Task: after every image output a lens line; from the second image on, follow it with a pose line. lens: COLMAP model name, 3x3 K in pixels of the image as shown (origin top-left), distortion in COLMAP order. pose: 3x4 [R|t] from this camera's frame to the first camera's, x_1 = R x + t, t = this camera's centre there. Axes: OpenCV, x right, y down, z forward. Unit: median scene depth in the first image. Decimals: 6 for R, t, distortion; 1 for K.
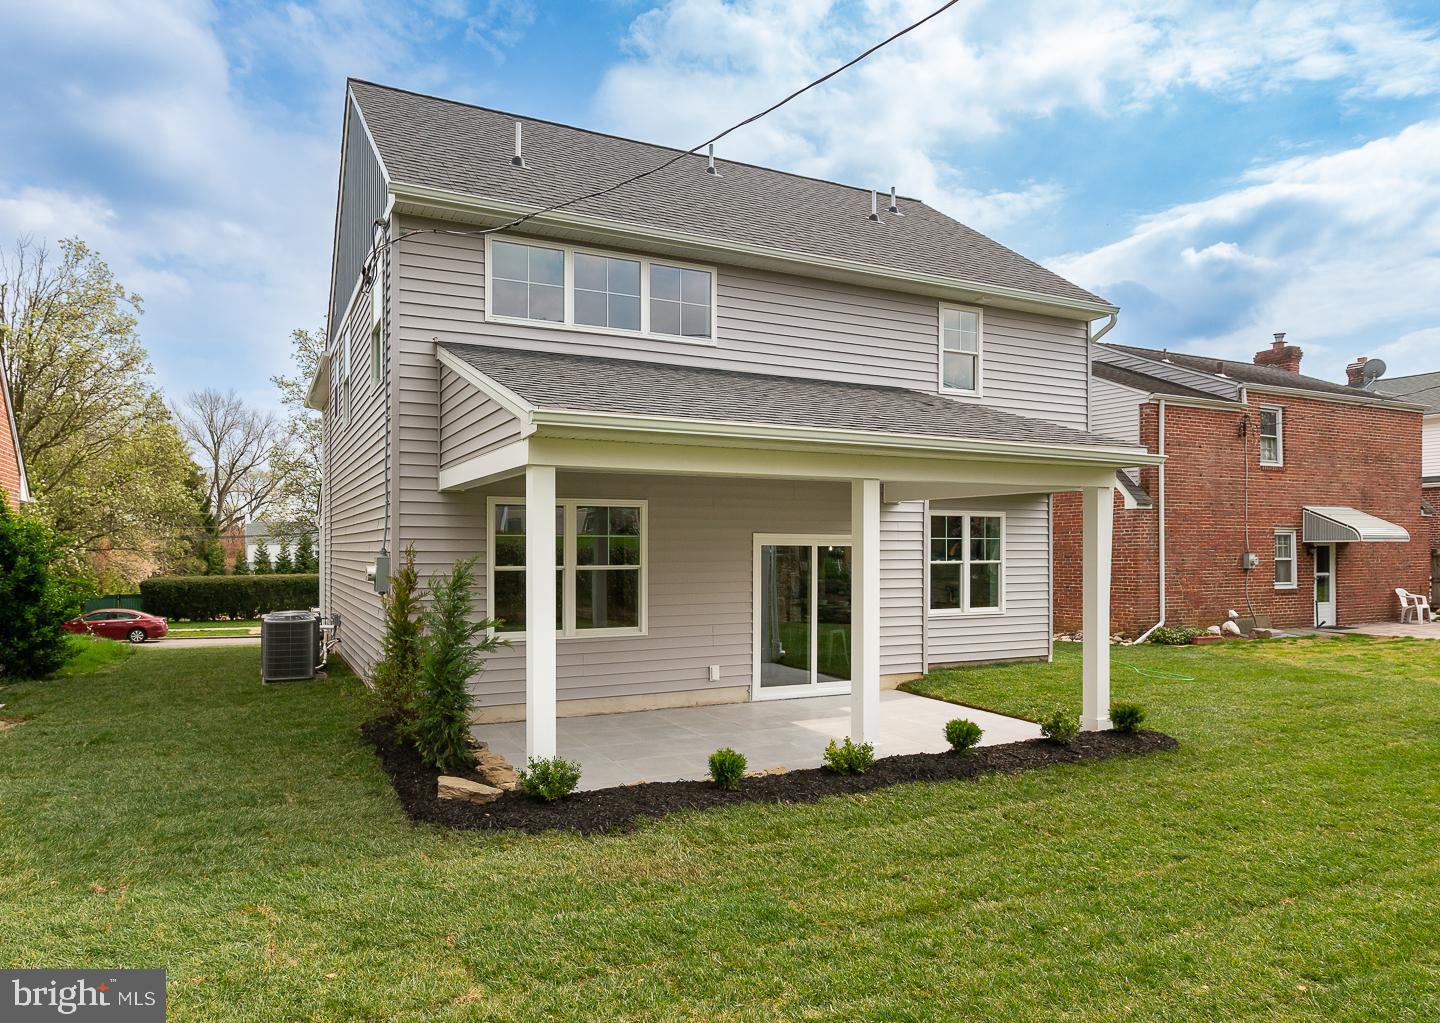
lens RADIAL K [[895.3, 0, 720.6], [0, 895.3, 538.0], [0, 0, 1]] dist [0.006837, 0.001148]
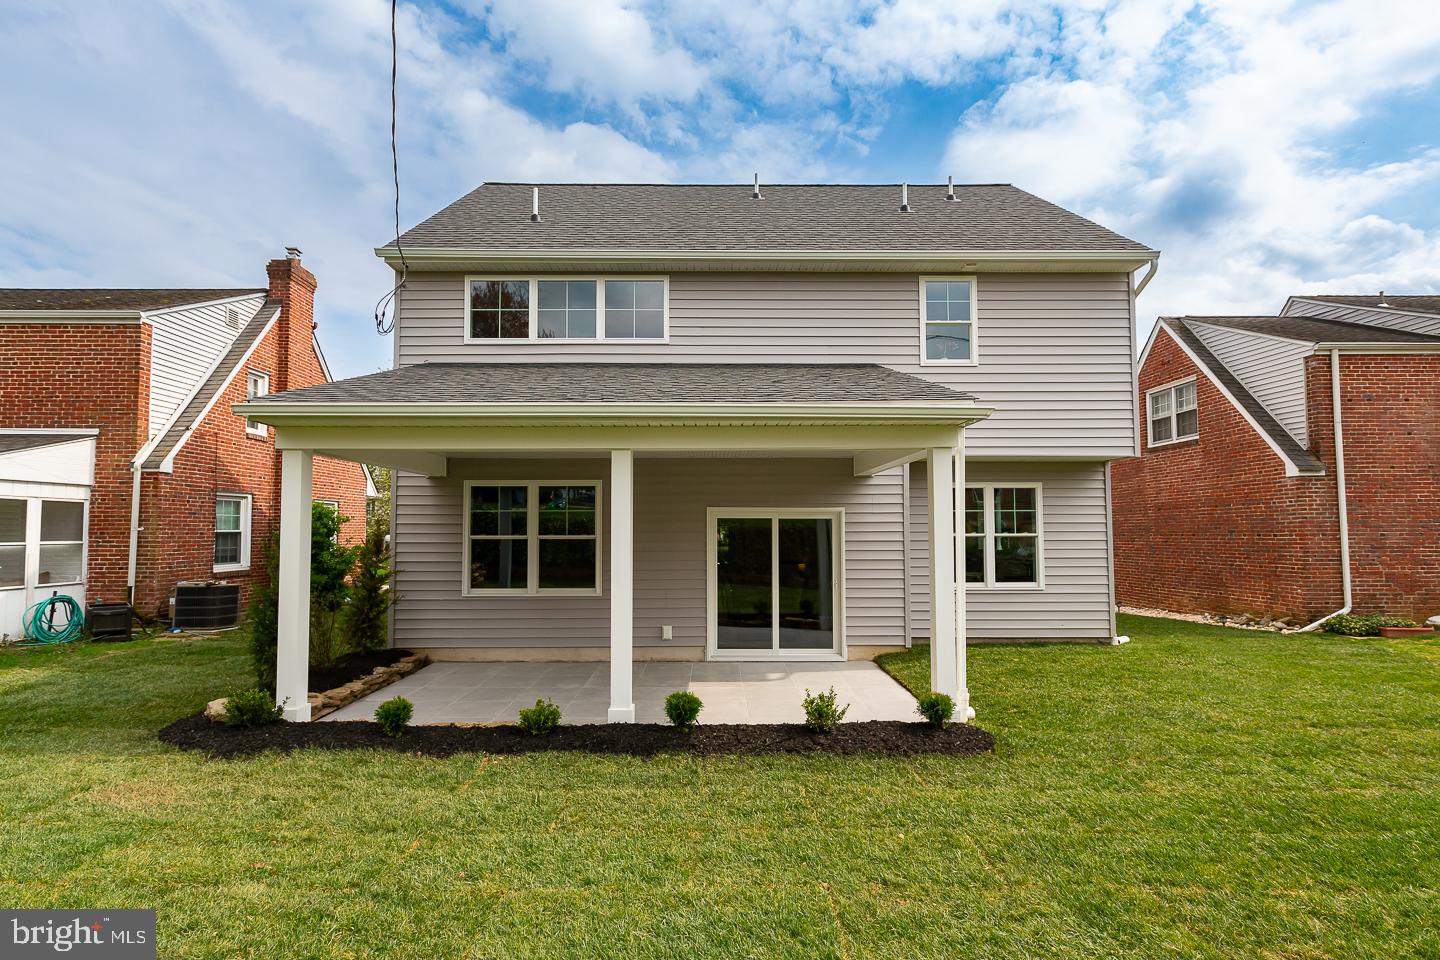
lens RADIAL K [[695.5, 0, 717.7], [0, 695.5, 484.2], [0, 0, 1]] dist [-0.008433, 0.000074]
pose [[0.890894, -0.021590, -0.453697, 0.355874], [0.002933, 0.999122, -0.041786, 0.002620], [0.454201, 0.035896, 0.890176, 0.191789]]
